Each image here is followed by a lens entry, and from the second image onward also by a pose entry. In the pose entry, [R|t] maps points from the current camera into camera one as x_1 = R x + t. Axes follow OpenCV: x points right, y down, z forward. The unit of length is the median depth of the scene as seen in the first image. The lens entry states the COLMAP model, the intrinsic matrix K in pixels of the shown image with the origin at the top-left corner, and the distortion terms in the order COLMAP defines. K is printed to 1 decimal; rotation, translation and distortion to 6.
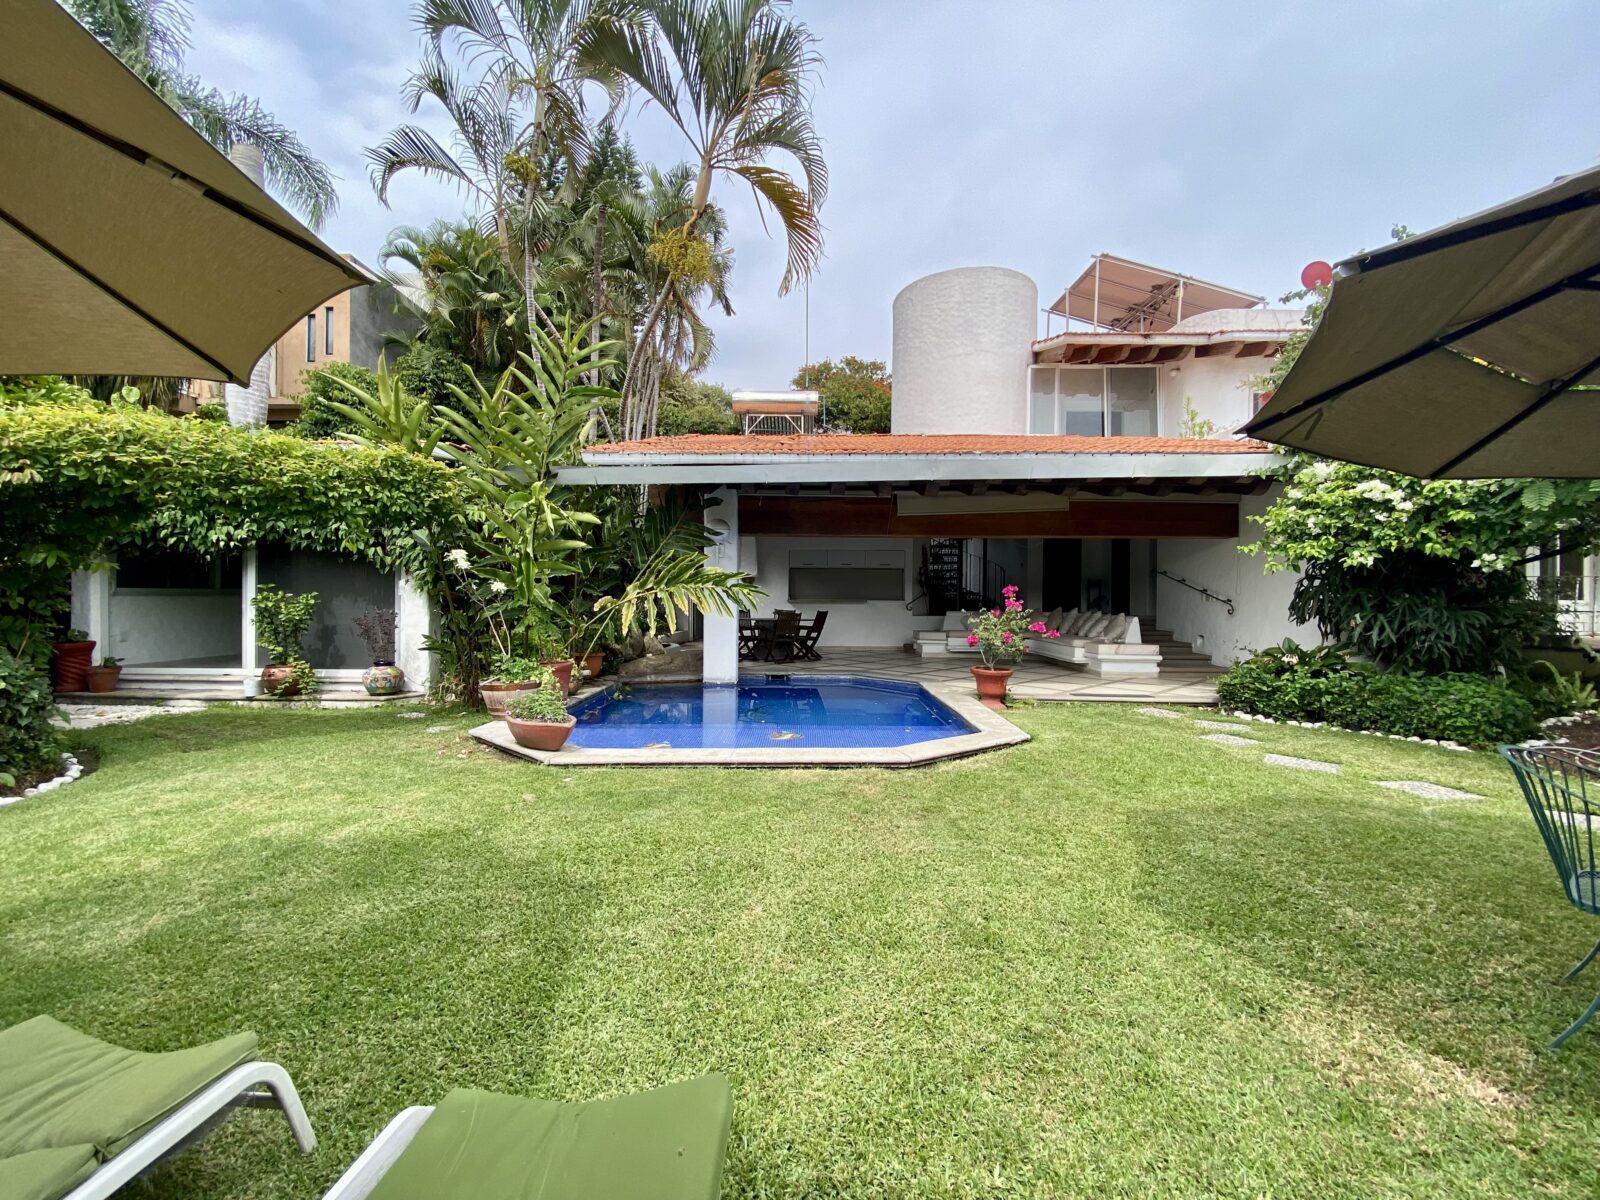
lens RADIAL K [[652.4, 0, 797.4], [0, 652.4, 606.8], [0, 0, 1]] dist [0.005481, -0.014277]
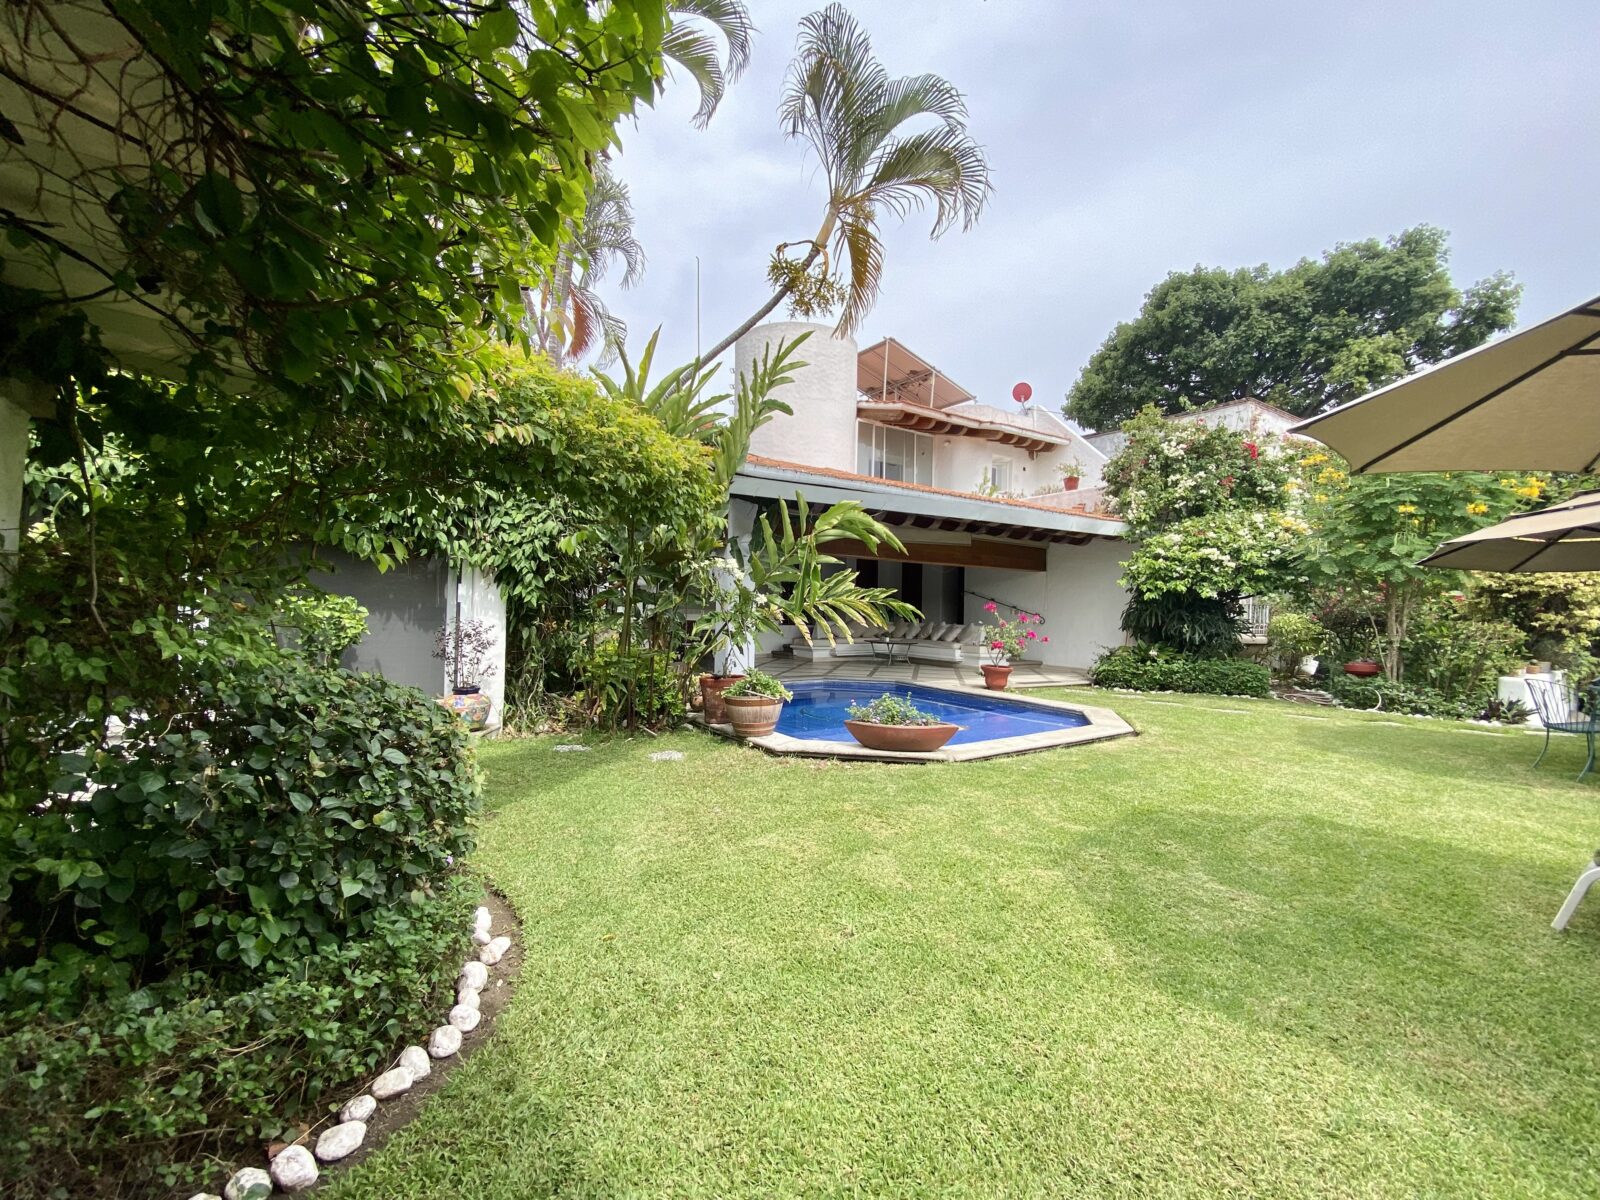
lens RADIAL K [[652.4, 0, 777.2], [0, 652.4, 590.8], [0, 0, 1]] dist [0.005481, -0.014277]
pose [[0.833595, 0.026182, 0.551756, -0.819376], [-0.007892, 0.999339, -0.035497, -0.007465], [-0.552320, 0.025236, 0.833250, 0.147849]]
